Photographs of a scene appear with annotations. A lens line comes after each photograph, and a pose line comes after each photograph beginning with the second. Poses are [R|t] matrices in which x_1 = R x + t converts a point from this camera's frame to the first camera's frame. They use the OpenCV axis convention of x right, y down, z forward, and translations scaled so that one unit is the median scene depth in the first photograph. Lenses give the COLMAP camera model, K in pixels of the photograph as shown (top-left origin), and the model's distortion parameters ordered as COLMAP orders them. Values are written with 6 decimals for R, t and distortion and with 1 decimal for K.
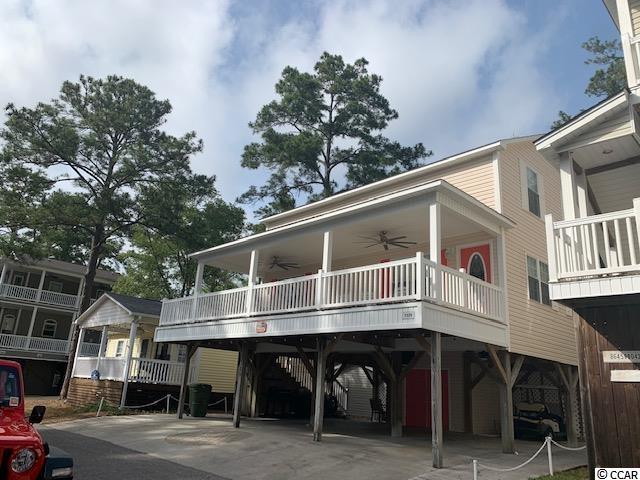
lens RADIAL K [[493.6, 0, 320.0], [0, 493.6, 240.0], [0, 0, 1]] dist [0.003657, 0.000423]
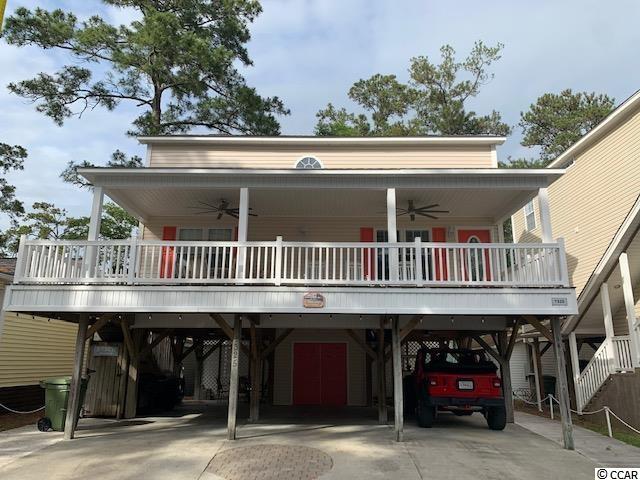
lens RADIAL K [[486.9, 0, 320.0], [0, 486.9, 240.0], [0, 0, 1]] dist [0.000470, -0.000335]
pose [[0.708927, 0.122867, 0.694498, -0.486058], [-0.176485, 0.984285, 0.006017, 0.065686], [-0.682844, -0.126834, 0.719470, 0.386710]]
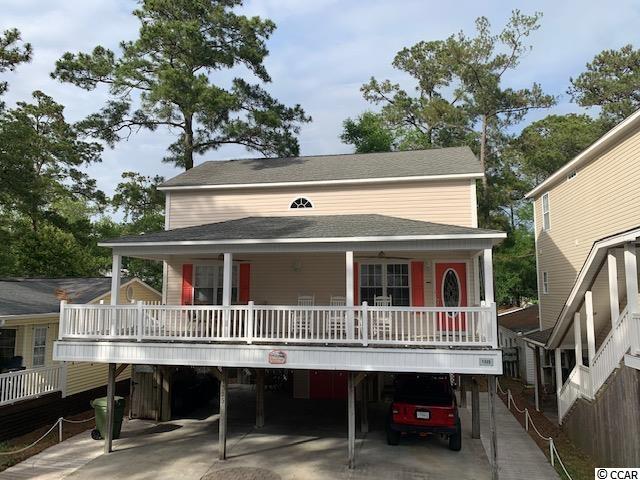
lens RADIAL K [[484.7, 0, 320.0], [0, 484.7, 240.0], [0, 0, 1]] dist [0.004341, 0.002081]
pose [[0.823162, 0.009478, 0.567728, -0.433031], [-0.122690, 0.979209, 0.161543, -0.140275], [-0.554393, -0.202631, 0.807211, 0.234326]]
